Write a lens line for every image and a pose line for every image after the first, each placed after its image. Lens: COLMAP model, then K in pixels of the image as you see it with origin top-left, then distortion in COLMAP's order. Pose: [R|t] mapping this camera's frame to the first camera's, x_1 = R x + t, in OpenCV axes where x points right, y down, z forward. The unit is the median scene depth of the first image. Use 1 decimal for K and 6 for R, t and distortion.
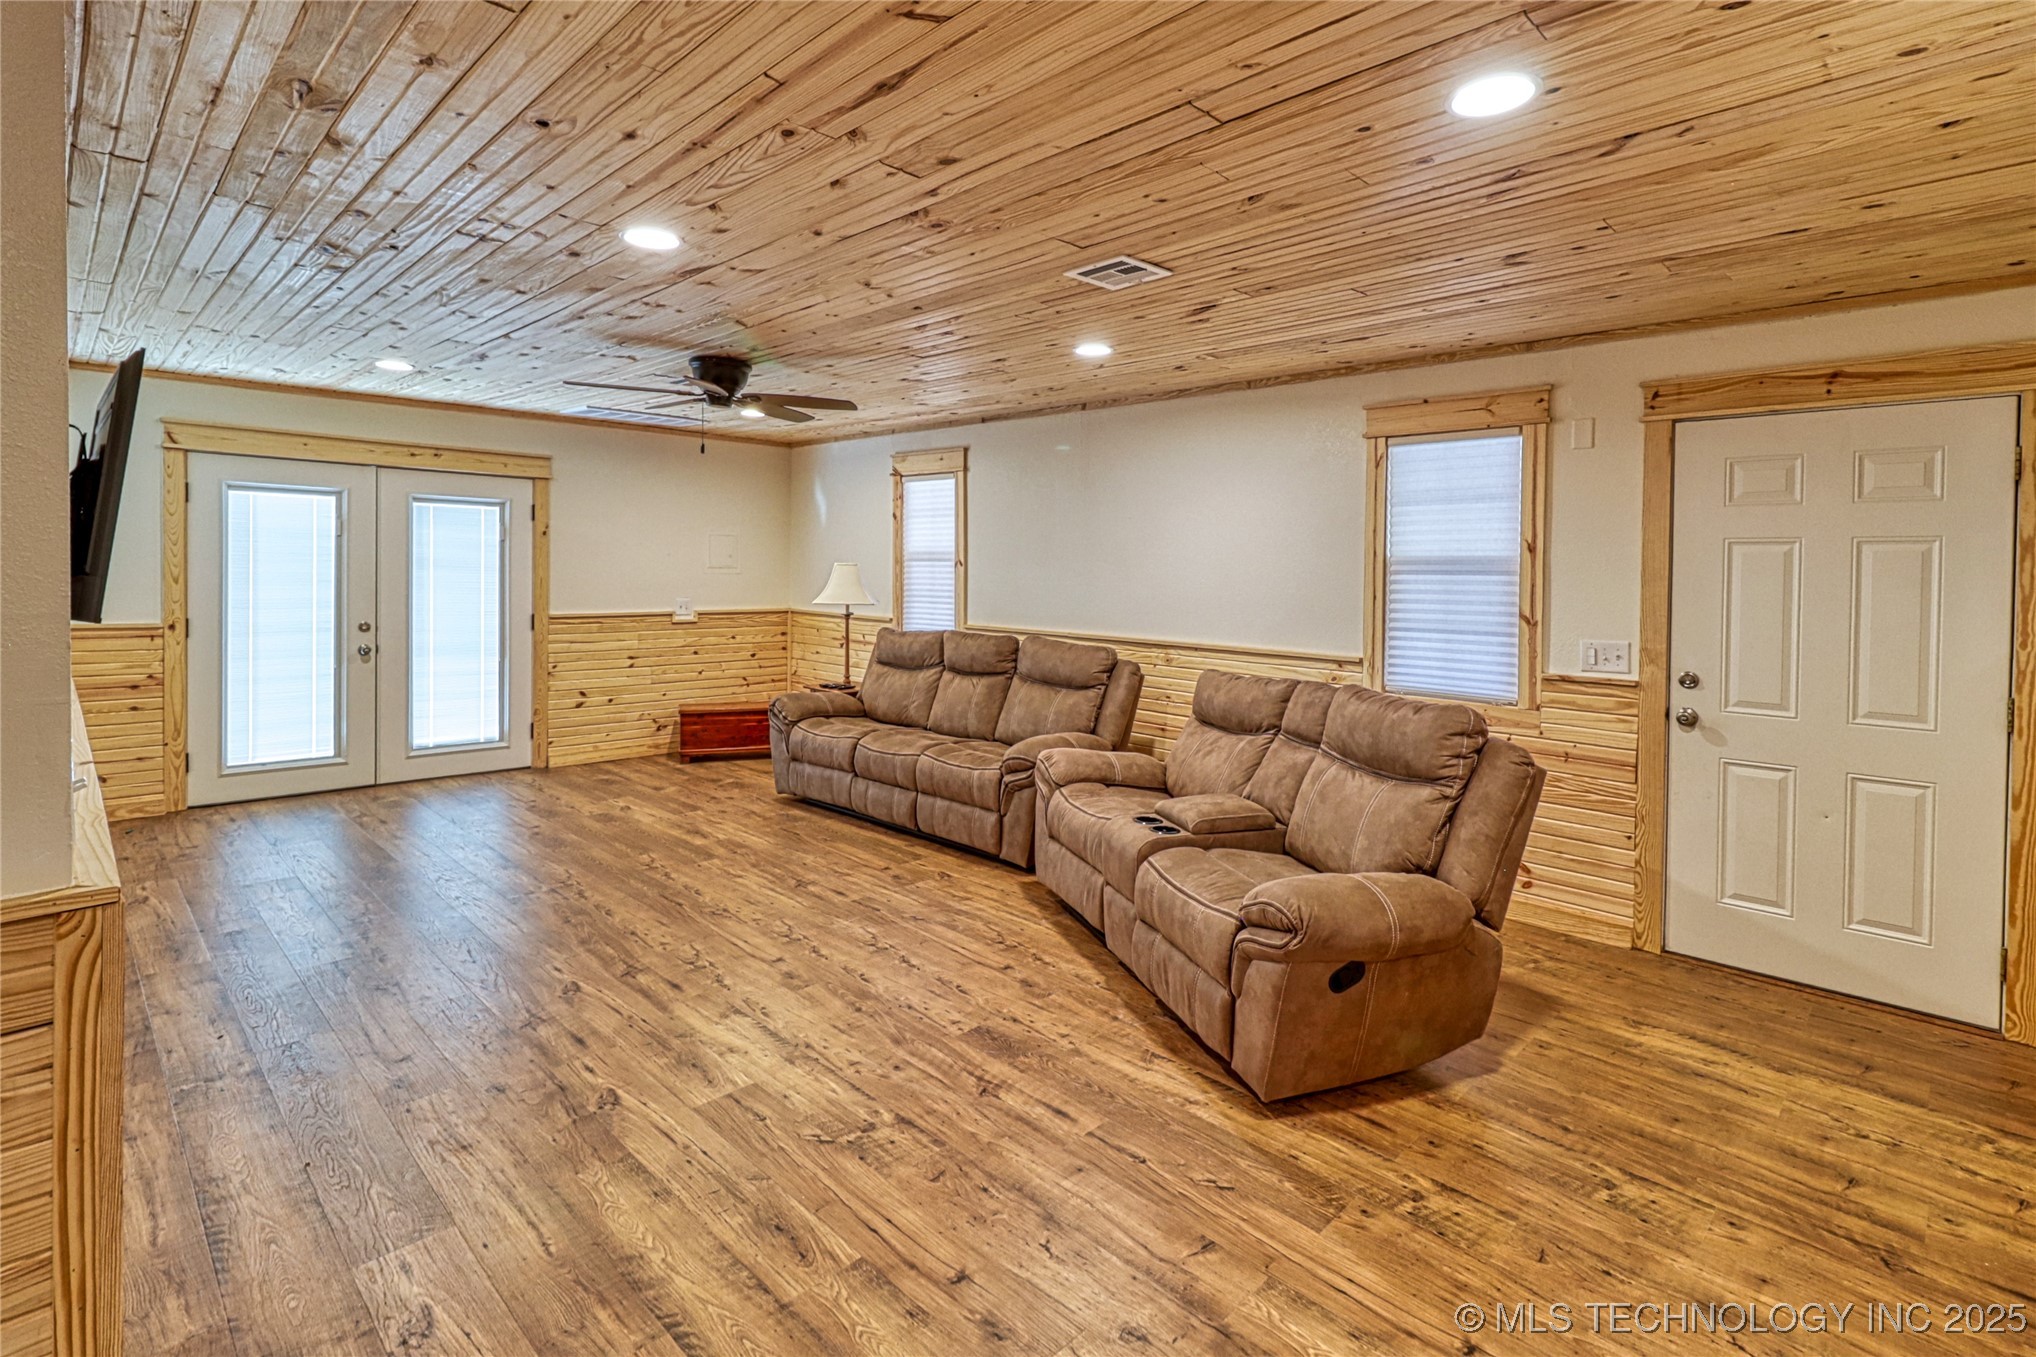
lens RADIAL K [[970.3, 0, 1034.5], [0, 970.3, 675.0], [0, 0, 1]] dist [0.005017, -0.001094]
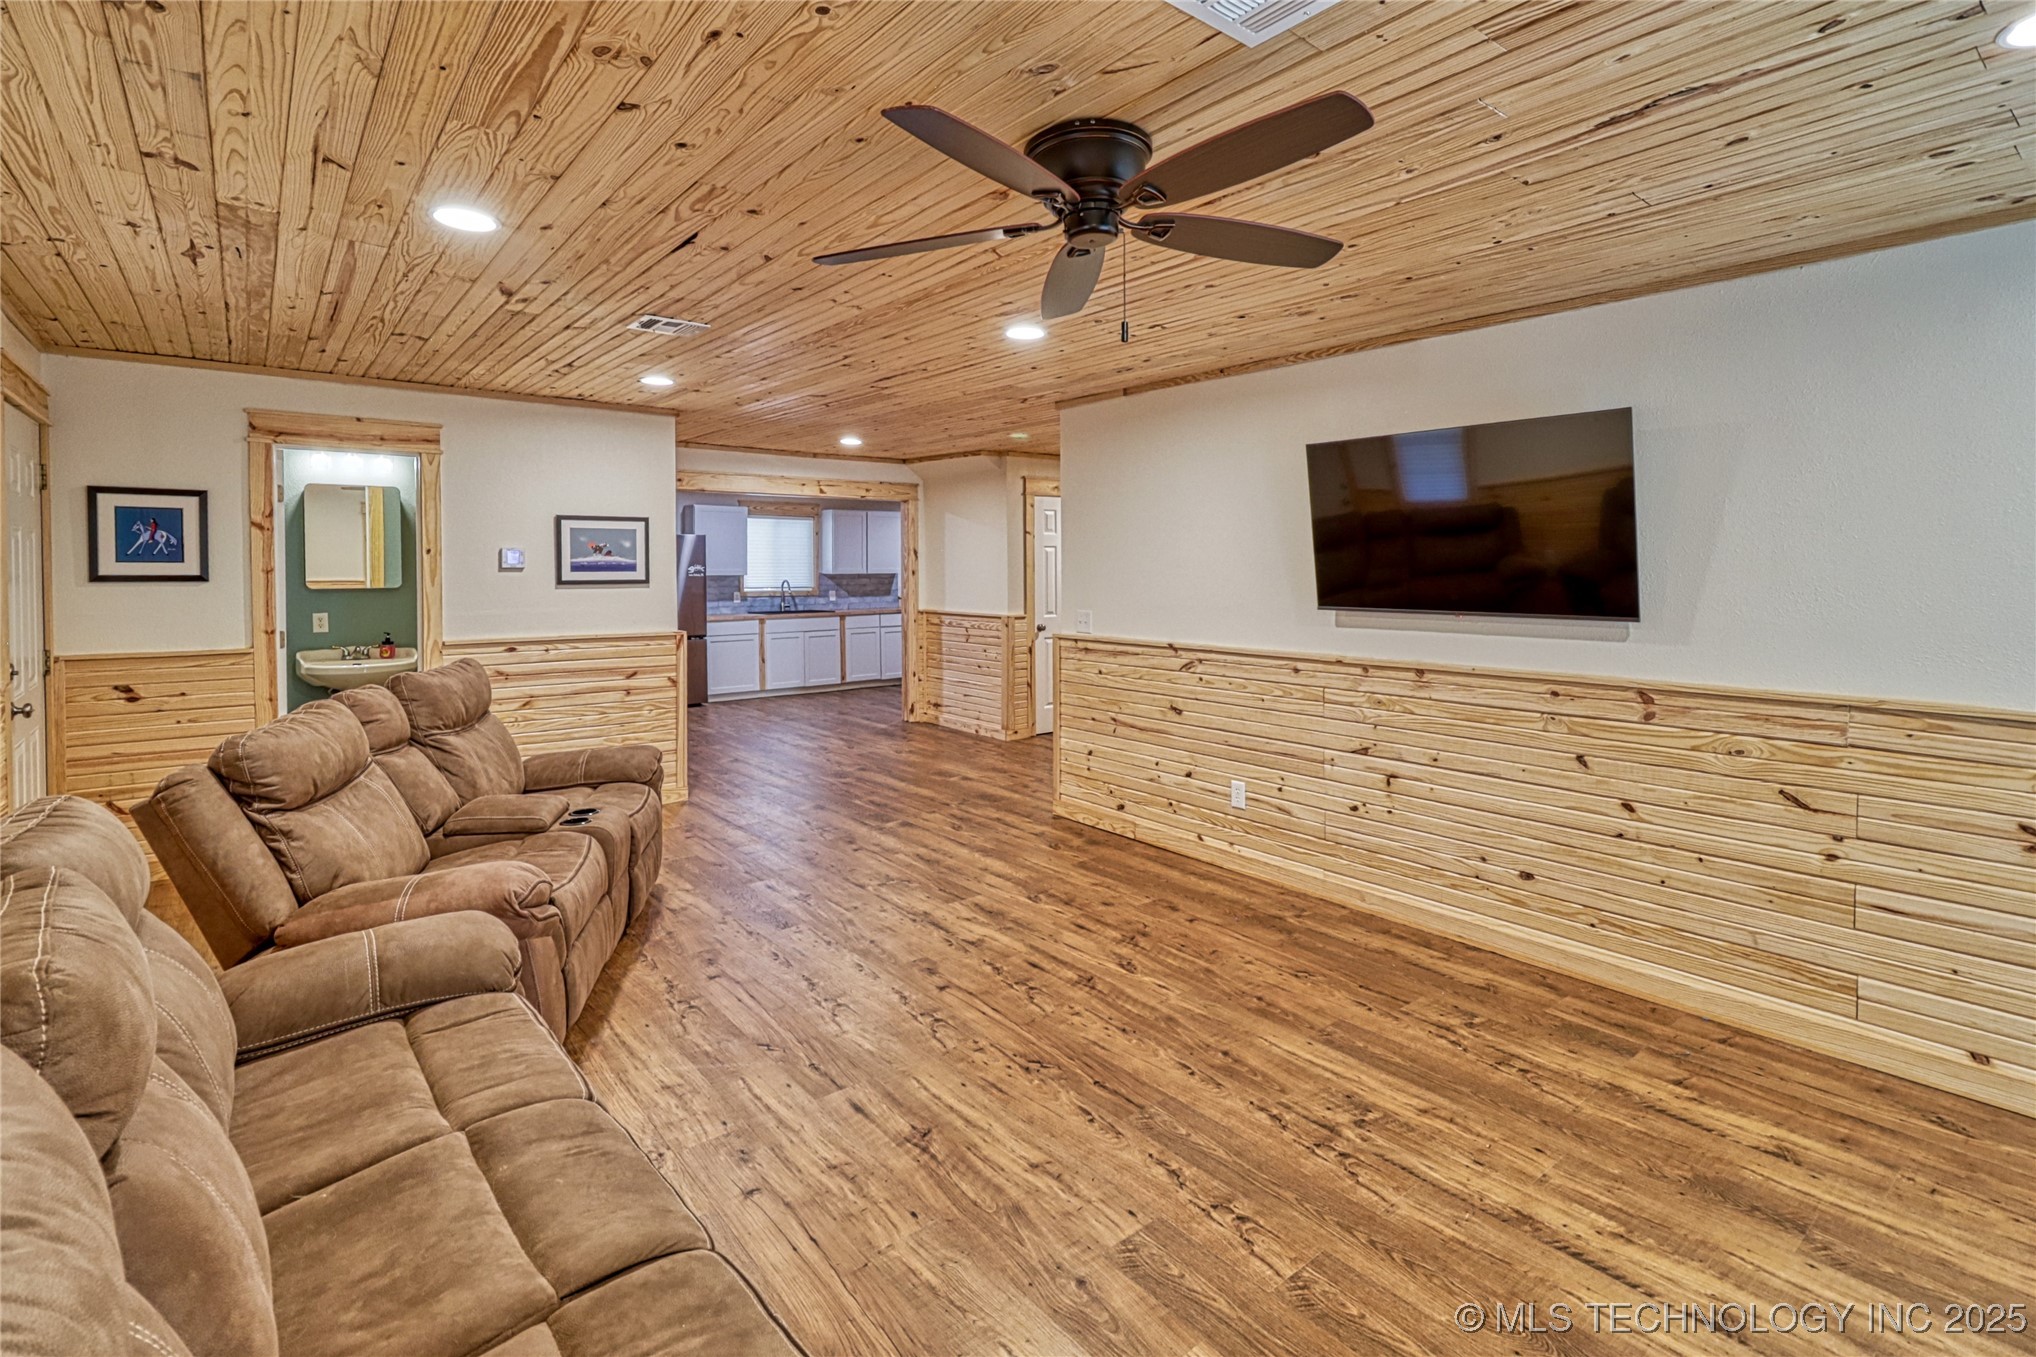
lens RADIAL K [[970.3, 0, 1051.5], [0, 970.3, 630.6], [0, 0, 1]] dist [0.005017, -0.001094]
pose [[-0.995177, -0.022651, 0.095443, -0.418901], [-0.005499, 0.984327, 0.176264, -0.201967], [-0.097940, 0.174889, -0.979705, 1.722783]]
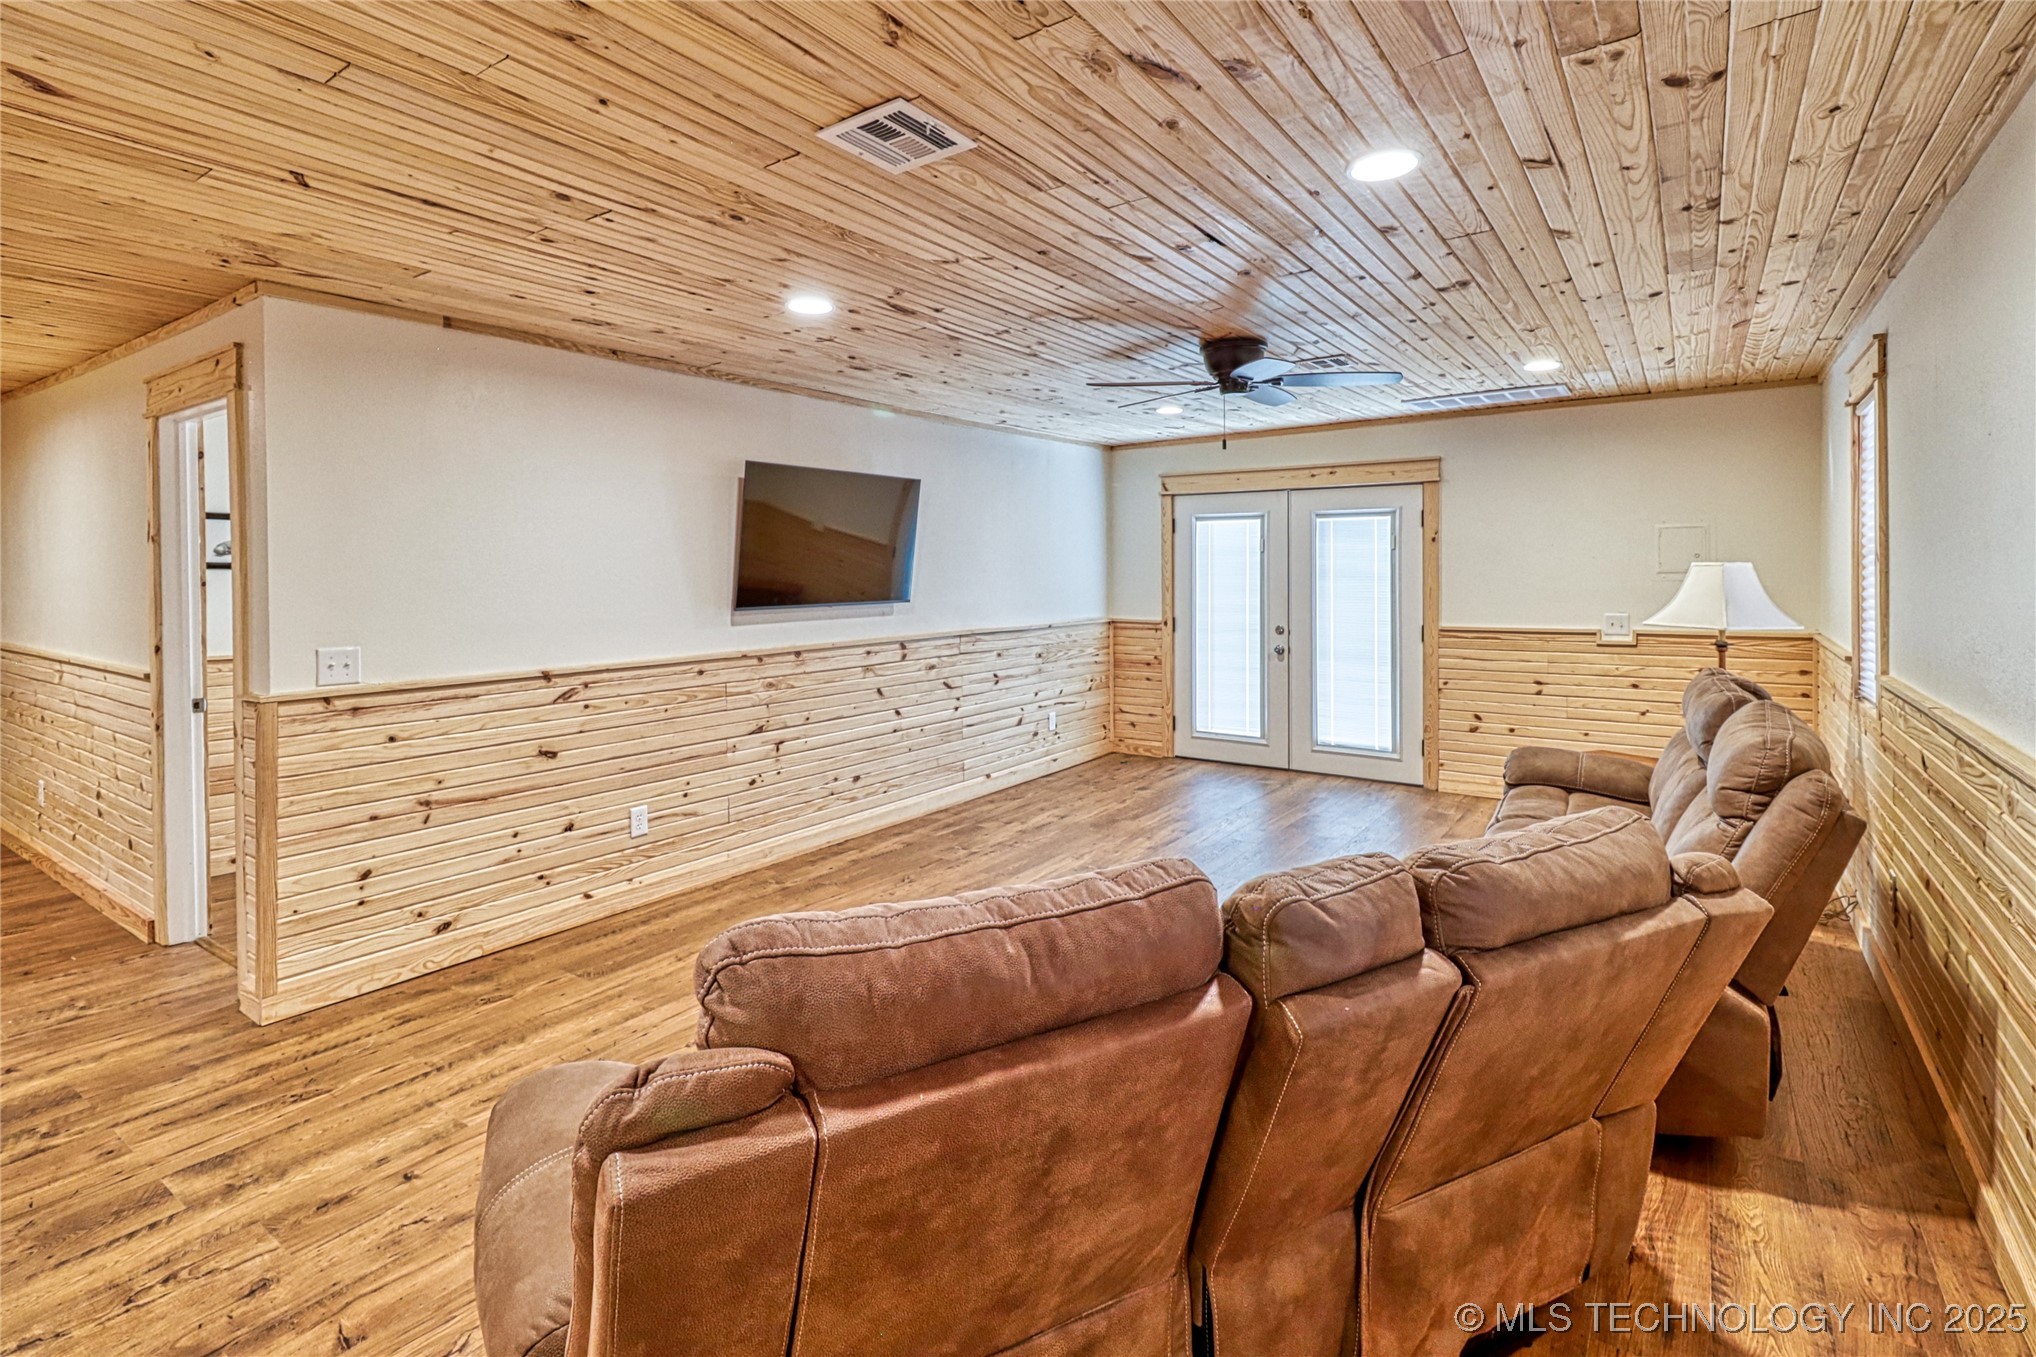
lens RADIAL K [[970.3, 0, 997.9], [0, 970.3, 632.3], [0, 0, 1]] dist [0.005017, -0.001094]
pose [[0.151403, 0.045520, -0.987423, 0.610734], [-0.096441, 0.994853, 0.031075, -0.077211], [0.983756, 0.090523, 0.155013, 0.759949]]
